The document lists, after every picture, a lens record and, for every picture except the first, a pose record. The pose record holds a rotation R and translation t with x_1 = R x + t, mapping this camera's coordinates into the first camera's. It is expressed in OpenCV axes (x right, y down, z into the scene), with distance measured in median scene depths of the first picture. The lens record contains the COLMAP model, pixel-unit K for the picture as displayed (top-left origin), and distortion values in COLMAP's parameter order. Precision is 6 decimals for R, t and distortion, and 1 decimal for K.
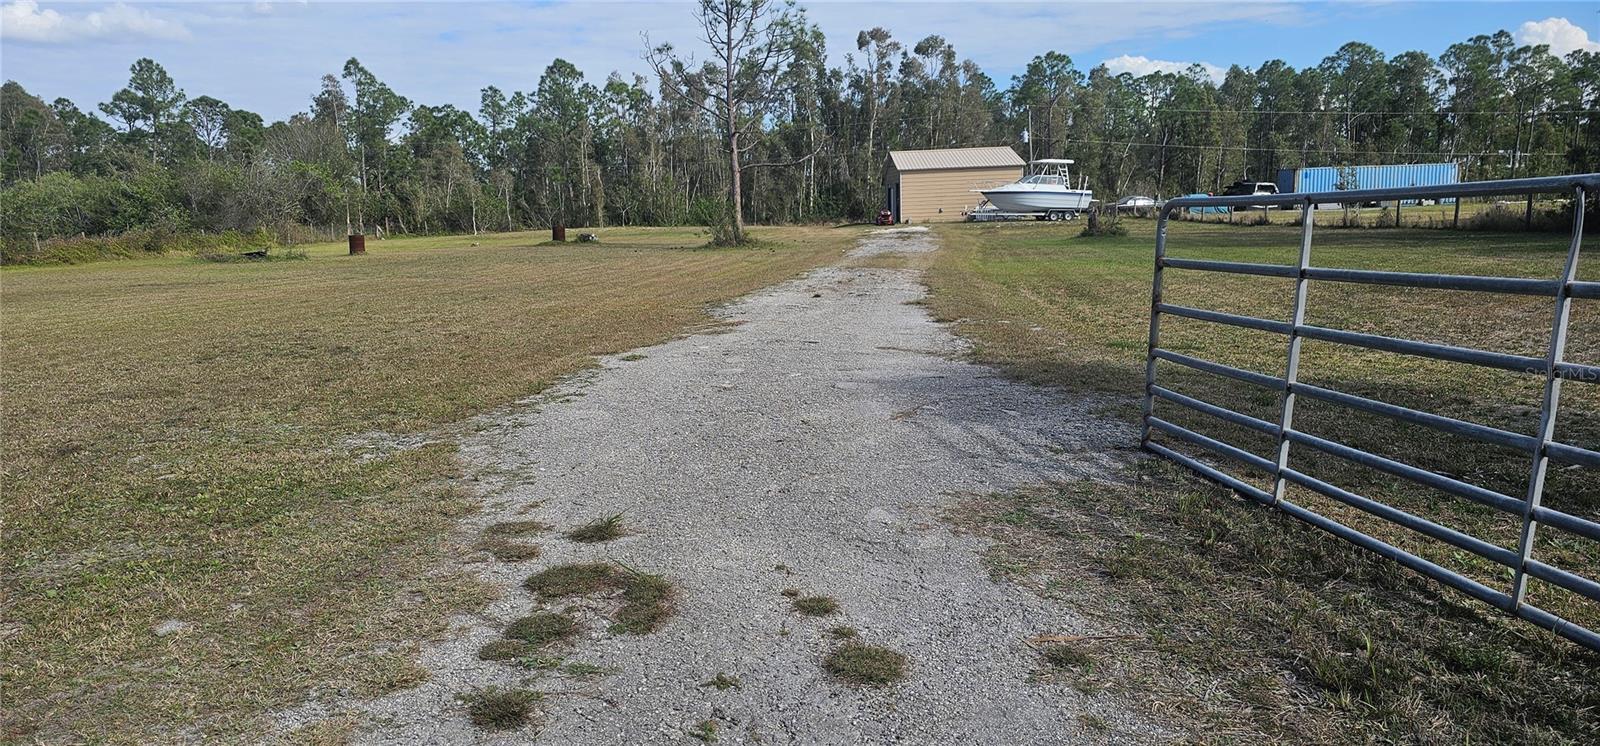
lens RADIAL K [[1064.8, 0, 779.4], [0, 1064.8, 401.4], [0, 0, 1]] dist [0.064157, -0.053329]
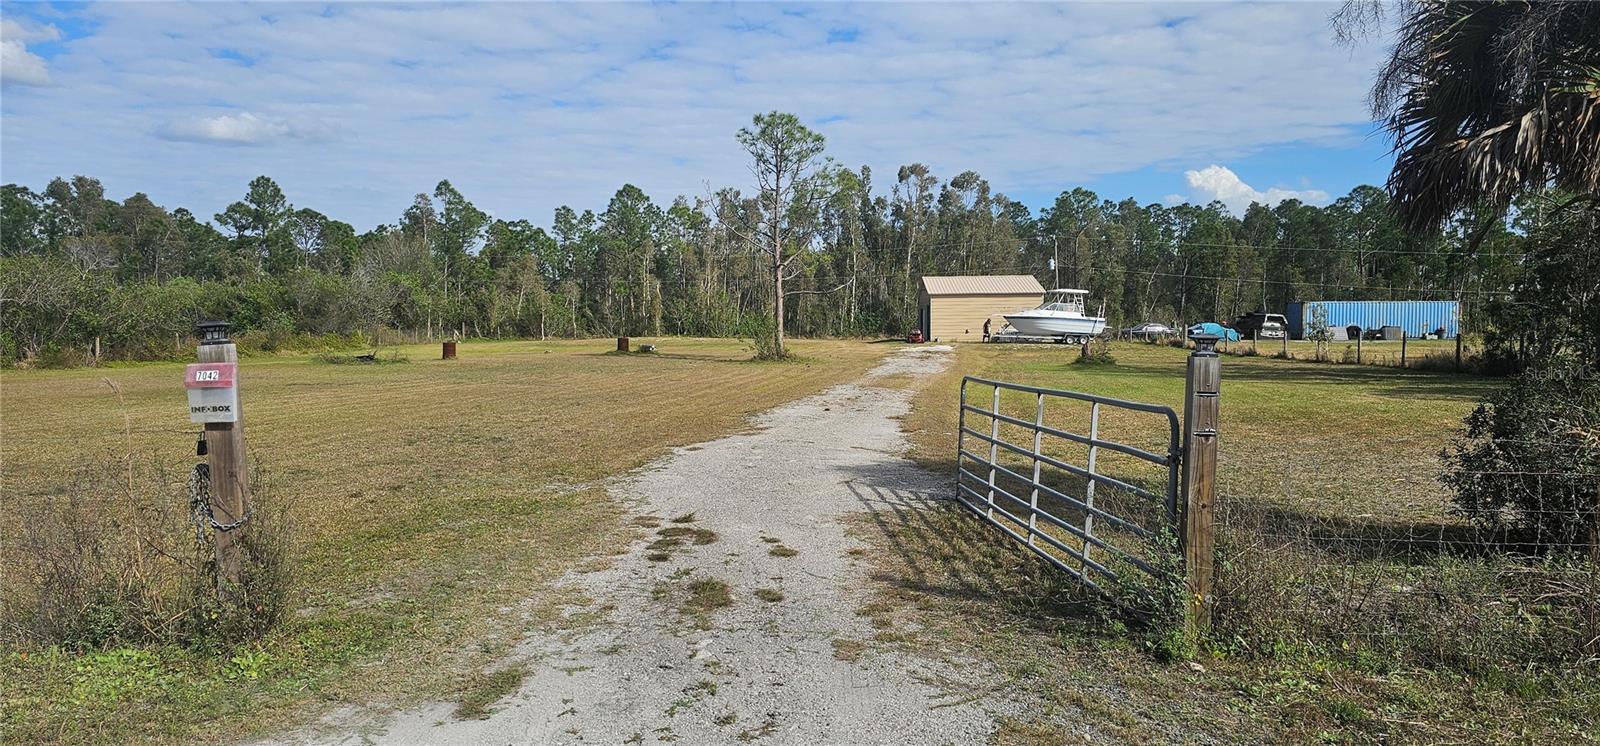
lens RADIAL K [[1064.8, 0, 789.7], [0, 1064.8, 419.1], [0, 0, 1]] dist [0.064157, -0.053329]
pose [[0.998926, 0.031126, -0.034334, 0.009101], [-0.033823, 0.996142, -0.080982, 0.006173], [0.031681, 0.082056, 0.996124, -0.092343]]
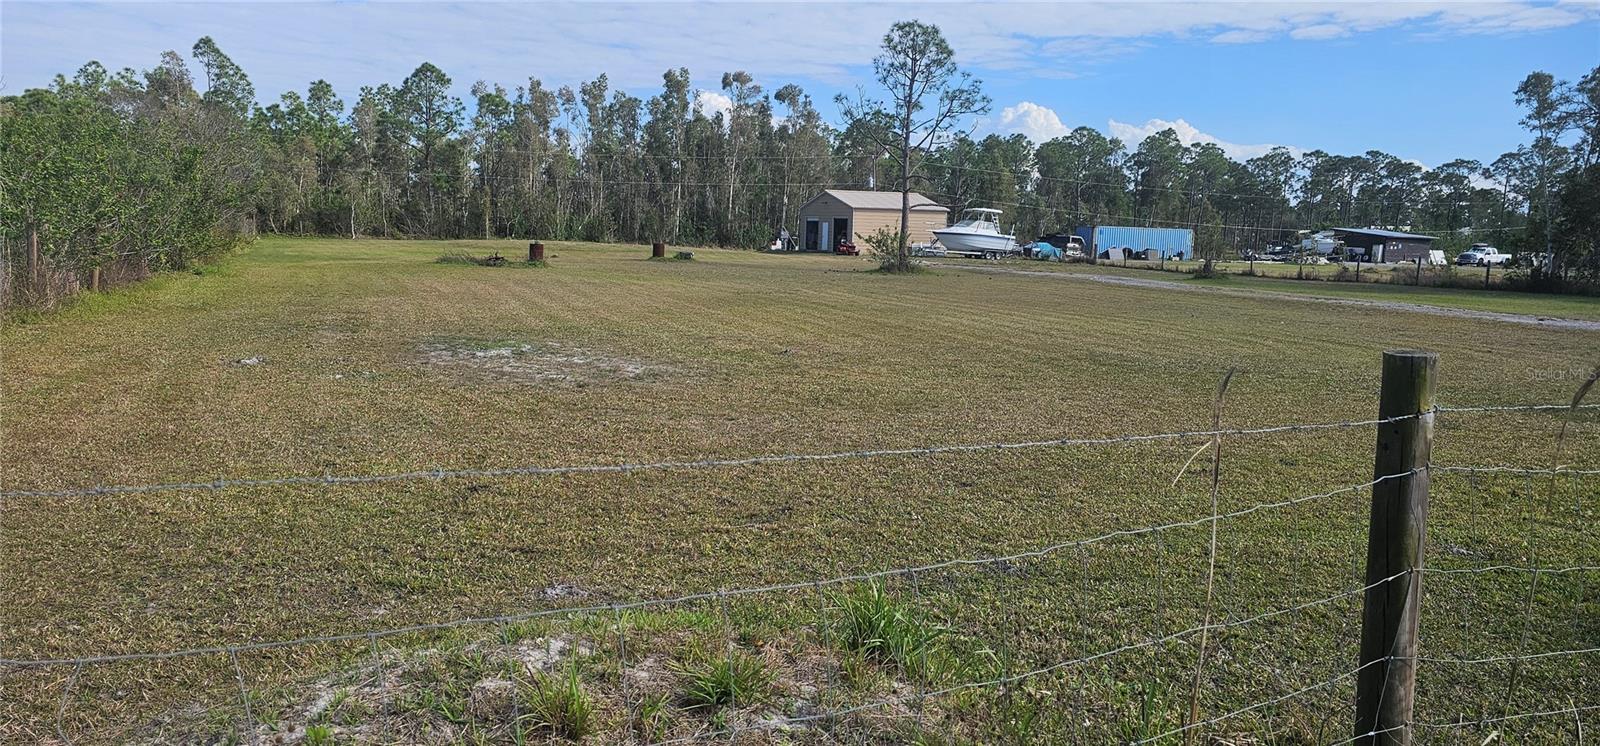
lens RADIAL K [[1064.8, 0, 778.1], [0, 1064.8, 359.4], [0, 0, 1]] dist [0.064157, -0.053329]
pose [[0.929182, 0.016205, 0.369266, -0.387286], [0.005243, 0.998360, -0.057004, 0.008816], [-0.369585, 0.054903, 0.927574, -0.010483]]
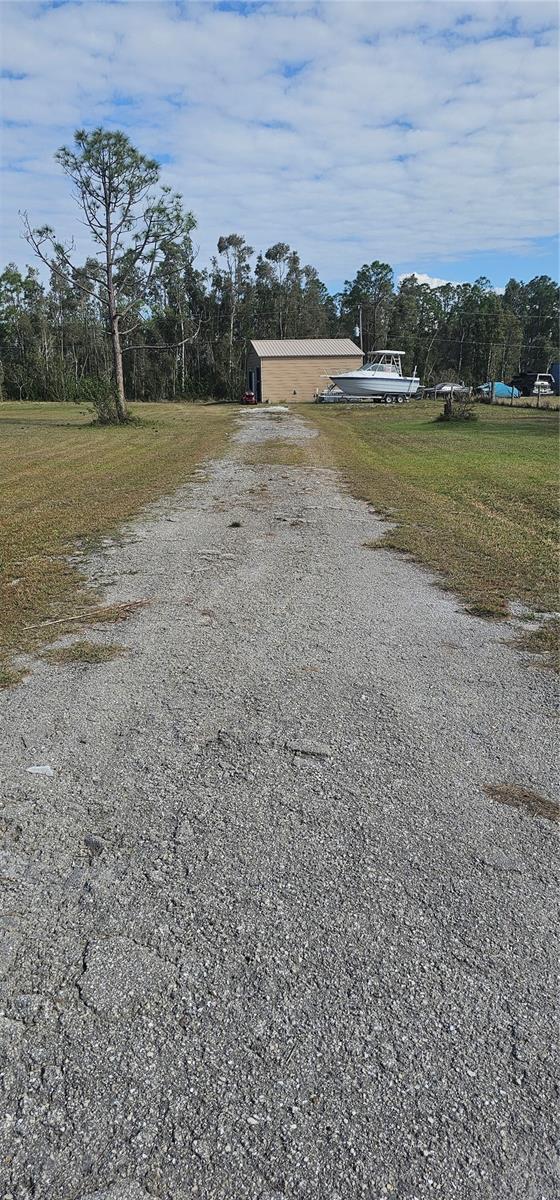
lens RADIAL K [[798.6, 0, 264.7], [0, 798.6, 594.4], [0, 0, 1]] dist [0.064157, -0.053329]
pose [[0.990945, -0.018005, 0.133055, -0.004407], [0.008068, 0.997163, 0.074843, -0.022767], [-0.134025, -0.073092, 0.988279, 0.112528]]
